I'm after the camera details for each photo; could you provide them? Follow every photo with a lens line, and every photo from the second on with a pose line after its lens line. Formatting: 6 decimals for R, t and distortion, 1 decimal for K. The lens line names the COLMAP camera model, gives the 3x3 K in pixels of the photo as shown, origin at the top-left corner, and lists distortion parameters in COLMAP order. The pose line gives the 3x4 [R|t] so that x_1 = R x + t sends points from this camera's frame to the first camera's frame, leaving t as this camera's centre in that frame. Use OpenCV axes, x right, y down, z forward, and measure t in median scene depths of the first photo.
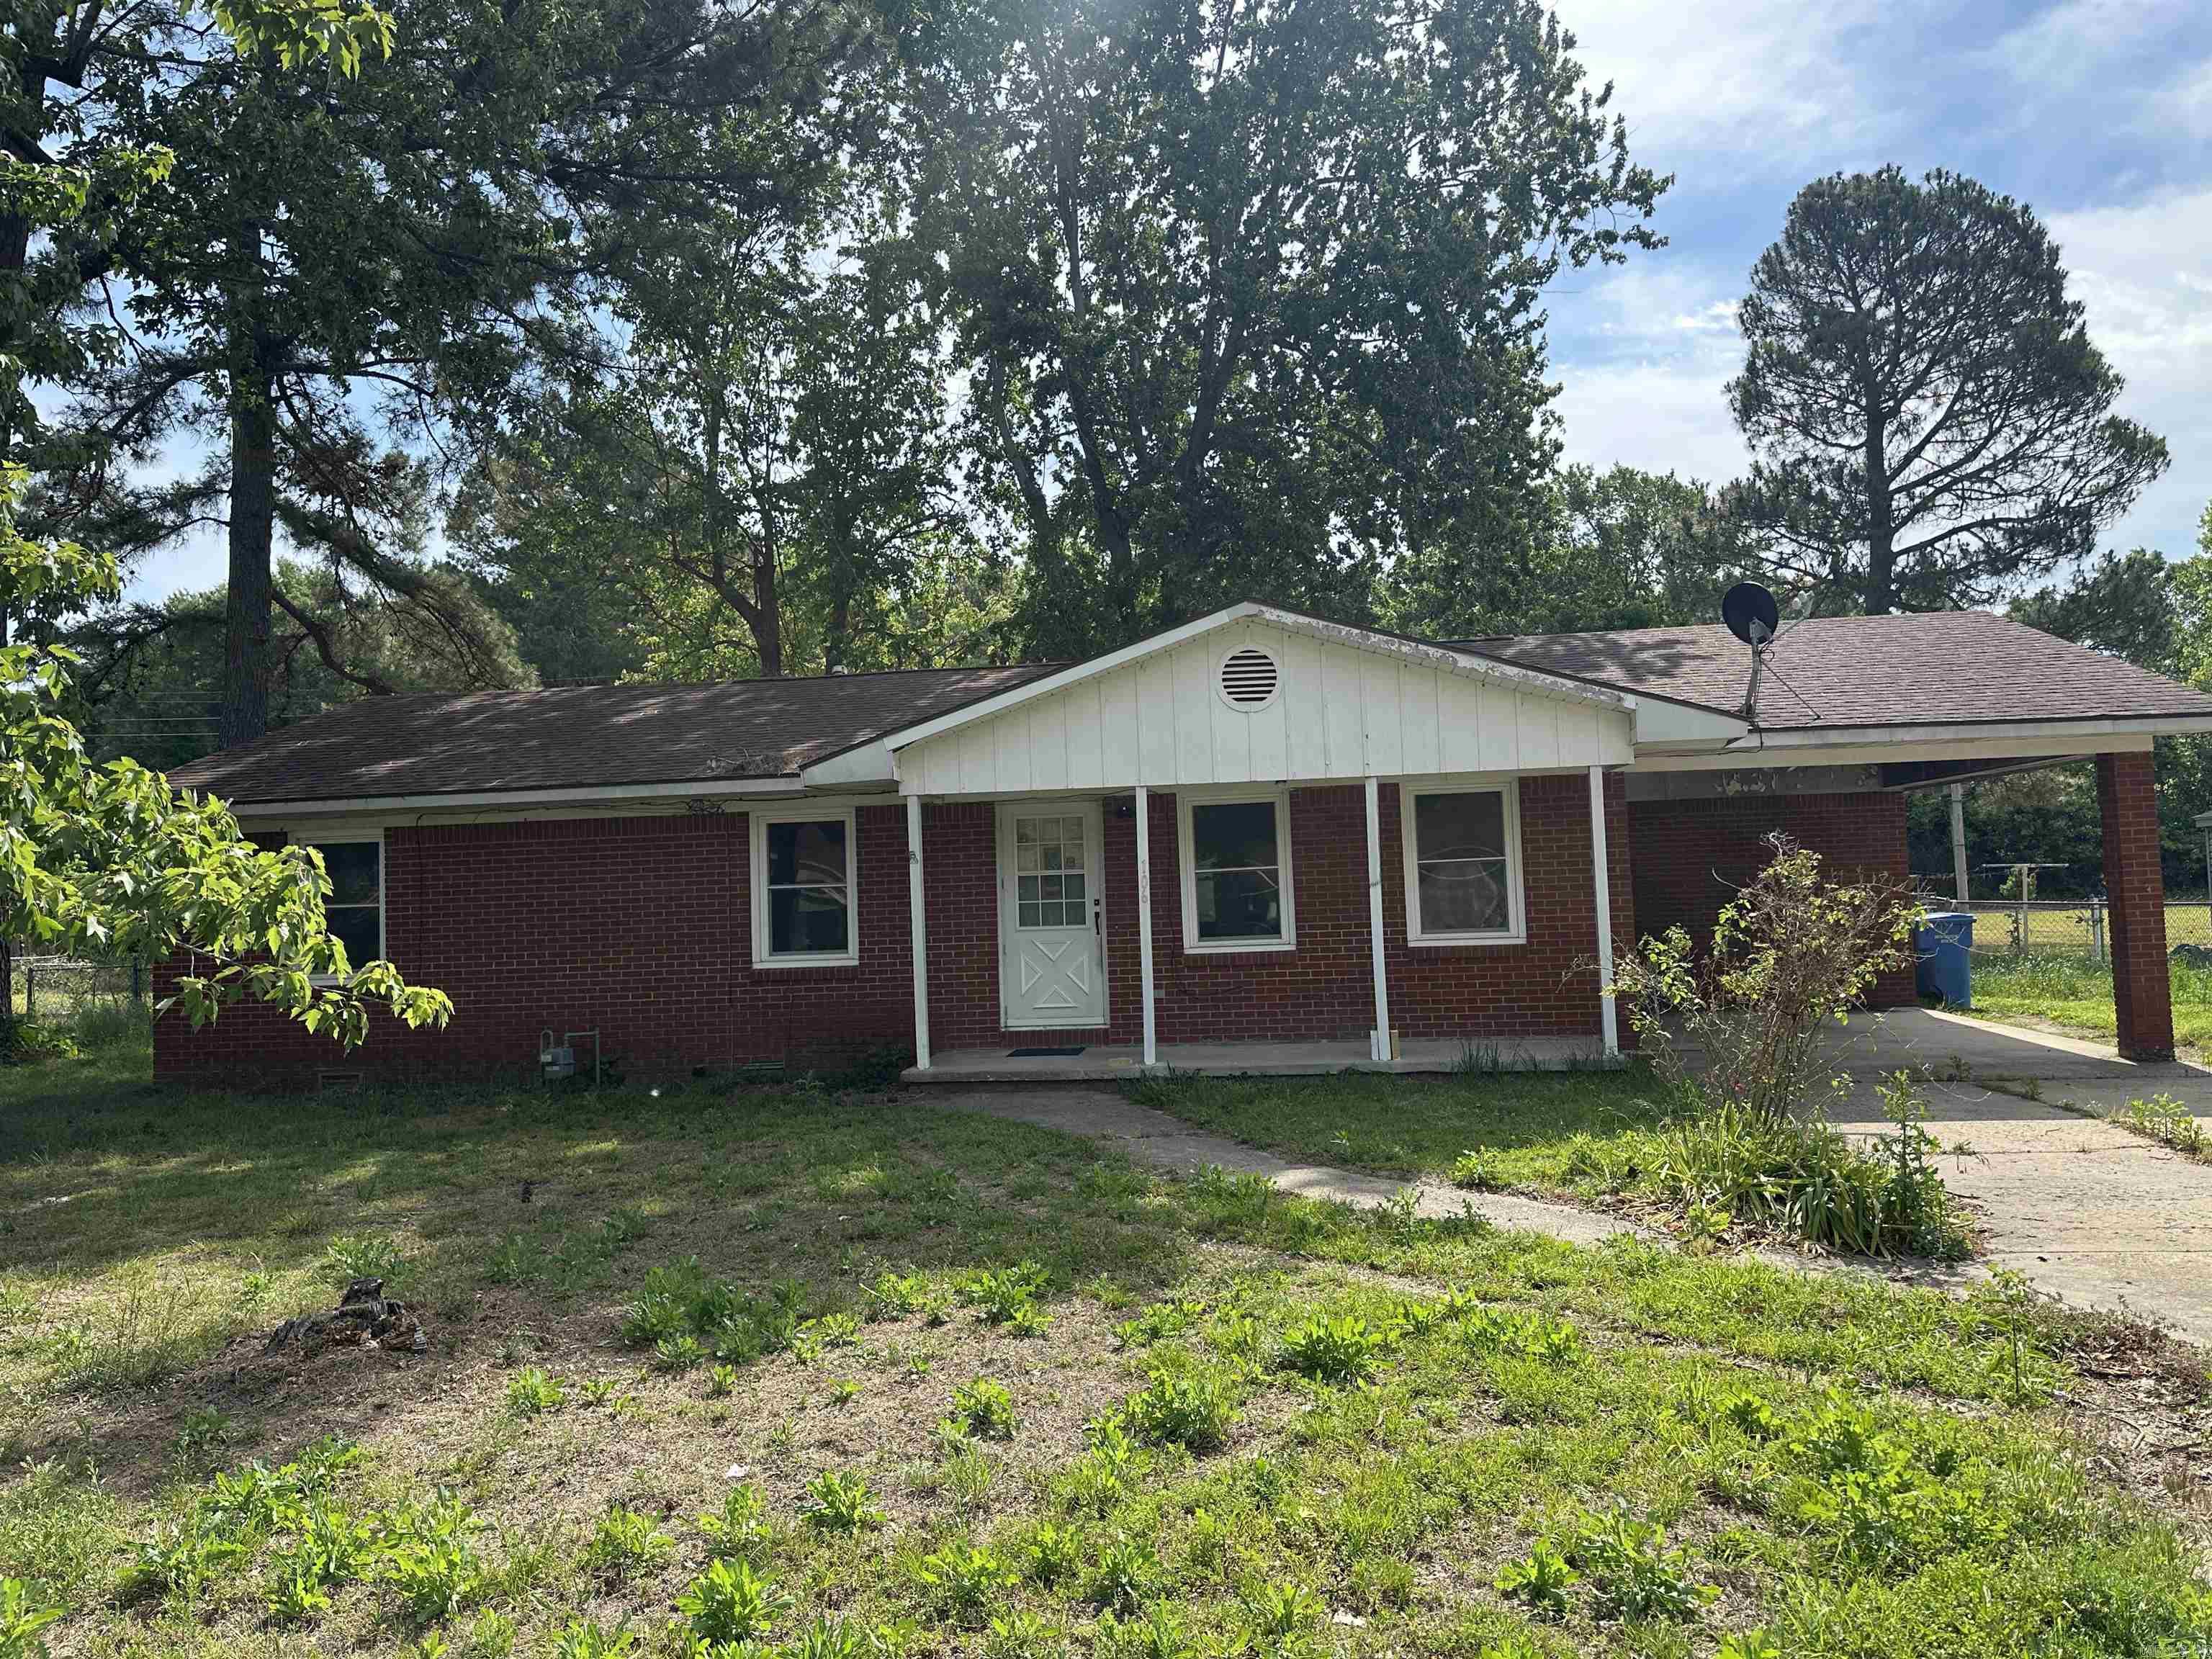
lens RADIAL K [[1476.7, 0, 1106.0], [0, 1476.7, 829.5], [0, 0, 1]] dist [0.035366, -0.000252]
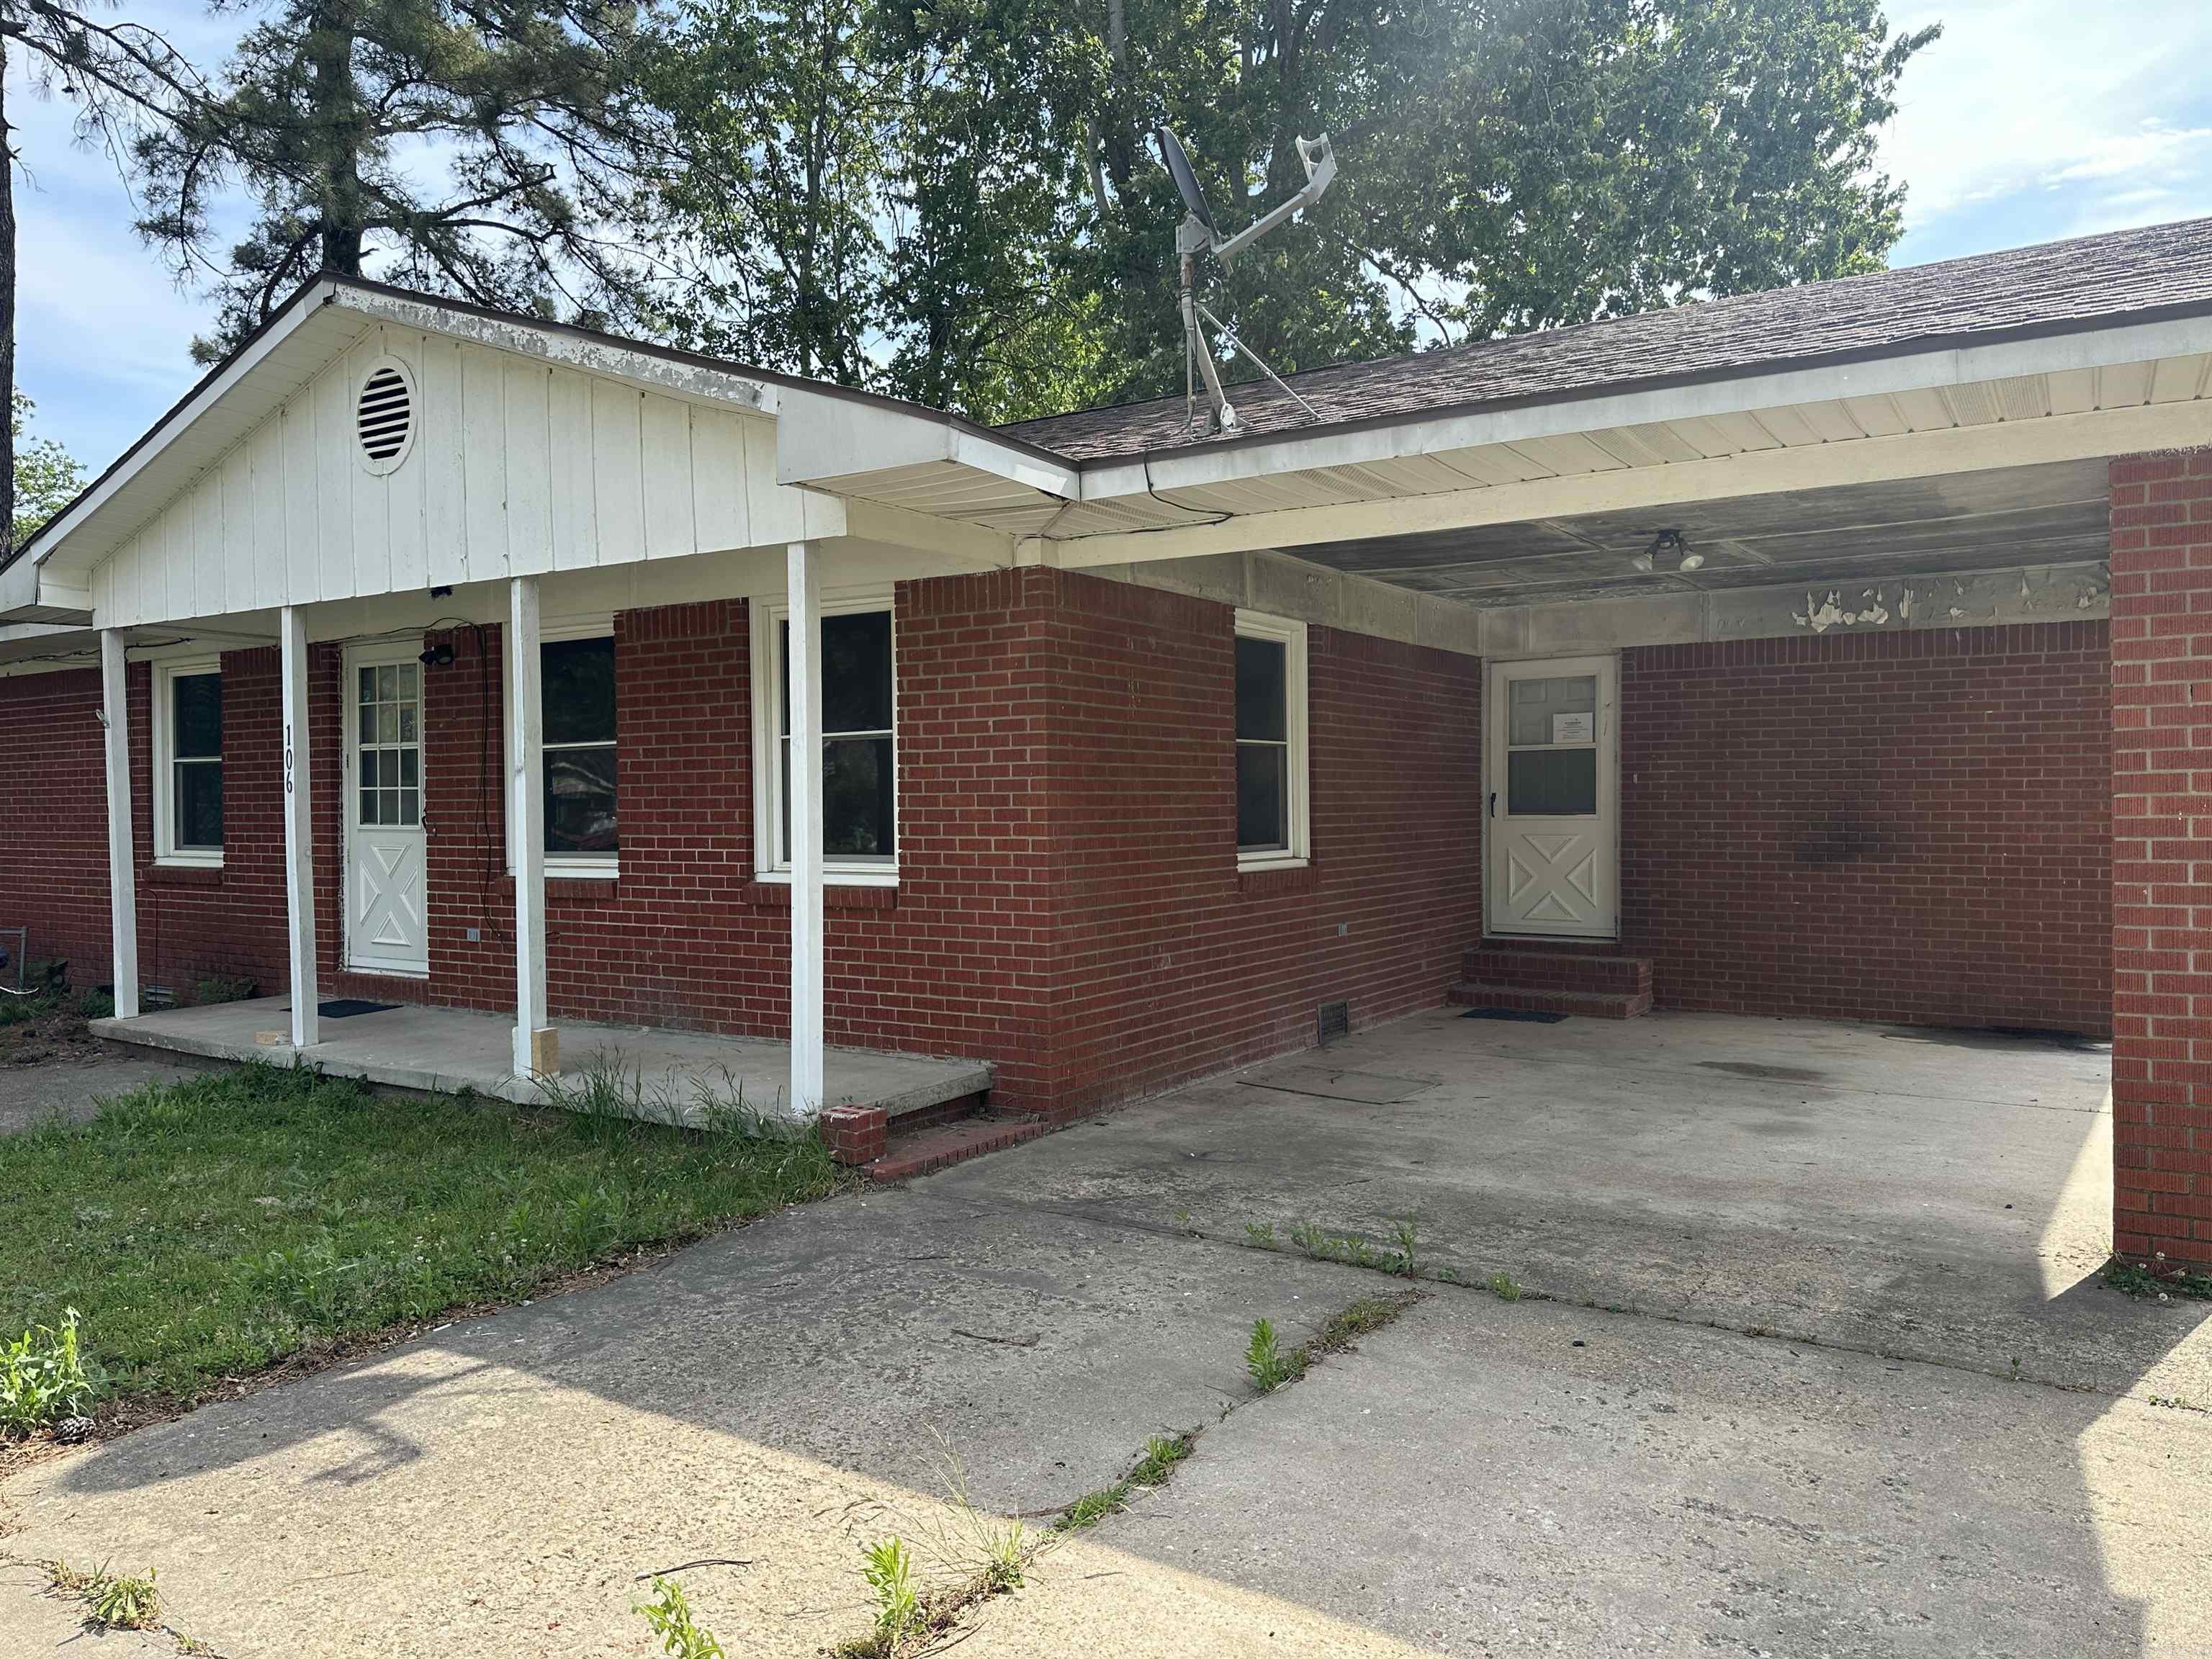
lens RADIAL K [[1476.7, 0, 1106.0], [0, 1476.7, 829.5], [0, 0, 1]] dist [0.035366, -0.000252]
pose [[0.922348, 0.036520, -0.384630, 0.555864], [-0.006885, 0.996918, 0.078144, 0.011886], [0.386298, -0.069428, 0.919757, 0.513712]]
